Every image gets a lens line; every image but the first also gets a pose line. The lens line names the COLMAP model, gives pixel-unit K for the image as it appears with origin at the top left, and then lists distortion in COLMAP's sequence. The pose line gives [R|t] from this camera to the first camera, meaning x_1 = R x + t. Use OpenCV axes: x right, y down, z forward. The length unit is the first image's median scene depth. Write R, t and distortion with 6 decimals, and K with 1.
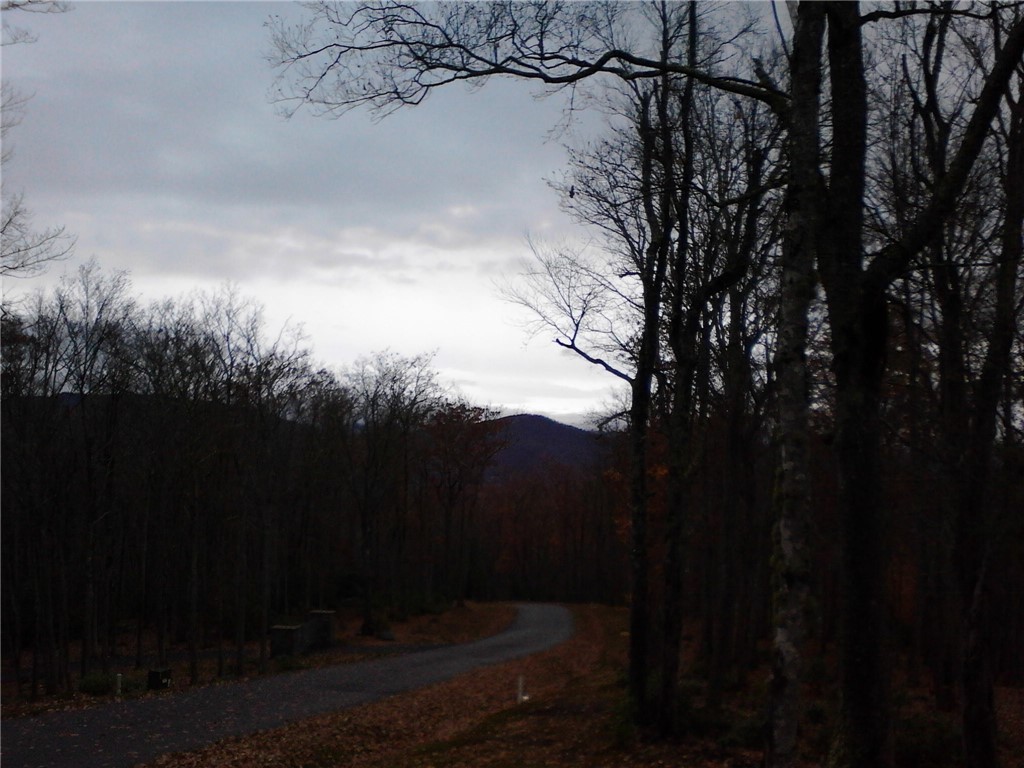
lens RADIAL K [[966.7, 0, 518.4], [0, 966.7, 382.6], [0, 0, 1]] dist [0.047091, -0.226168]
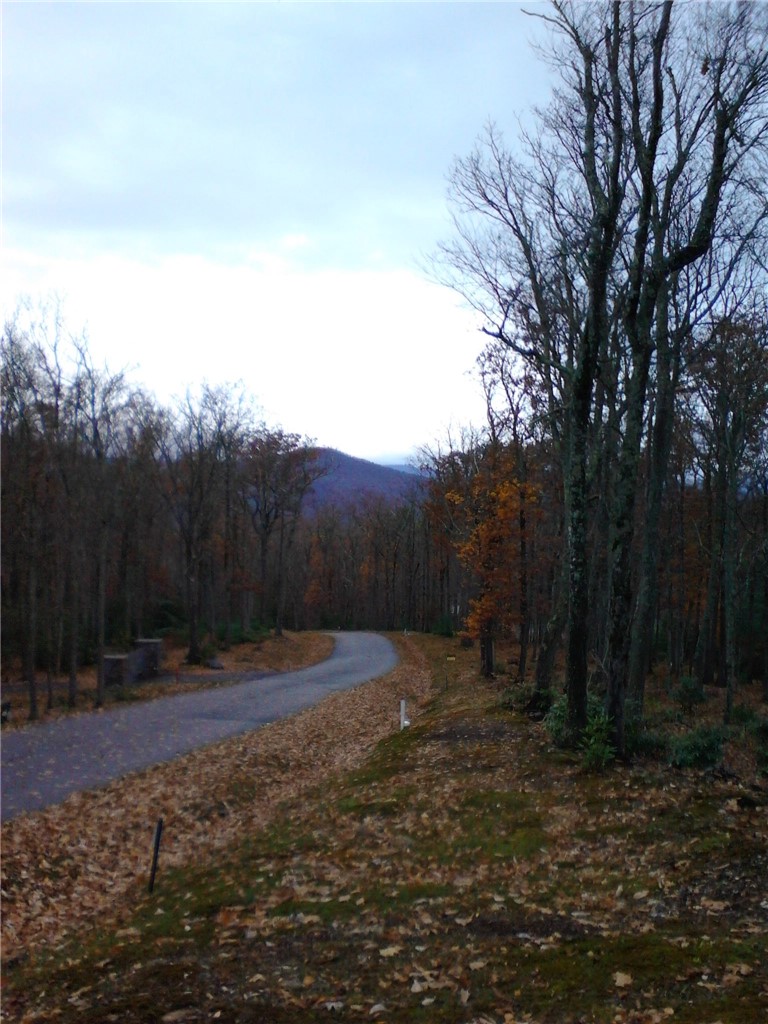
lens RADIAL K [[966.7, 0, 383.2], [0, 966.7, 468.3], [0, 0, 1]] dist [0.047091, -0.226168]
pose [[0.997404, -0.000149, 0.072012, -0.108181], [-0.003803, 0.998493, 0.054745, 0.033320], [-0.071912, -0.054877, 0.995900, 0.095697]]
